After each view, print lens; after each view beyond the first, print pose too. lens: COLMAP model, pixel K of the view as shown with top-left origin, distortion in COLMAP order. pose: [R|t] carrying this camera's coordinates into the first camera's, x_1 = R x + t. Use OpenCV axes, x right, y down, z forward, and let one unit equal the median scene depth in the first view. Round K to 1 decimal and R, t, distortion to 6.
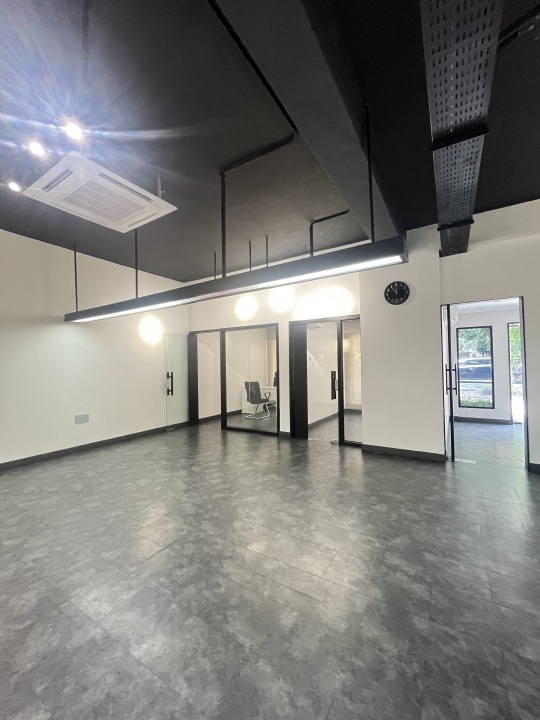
lens RADIAL K [[292.8, 0, 270.0], [0, 292.8, 360.0], [0, 0, 1]] dist [-0.011857, -0.000197]
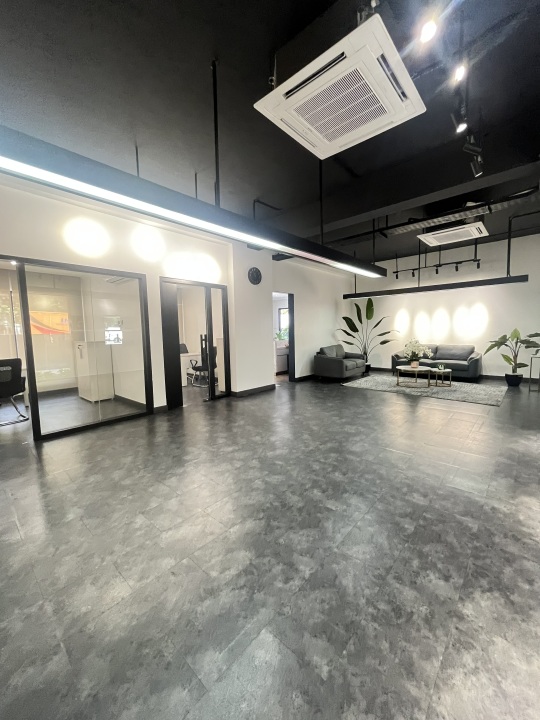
lens RADIAL K [[285.6, 0, 272.5], [0, 285.6, 378.5], [0, 0, 1]] dist [-0.000455, -0.000047]
pose [[0.175458, -0.151507, 0.972759, -0.904249], [-0.001235, 0.988053, 0.154112, 0.036921], [-0.984486, -0.028242, 0.173175, 0.659863]]
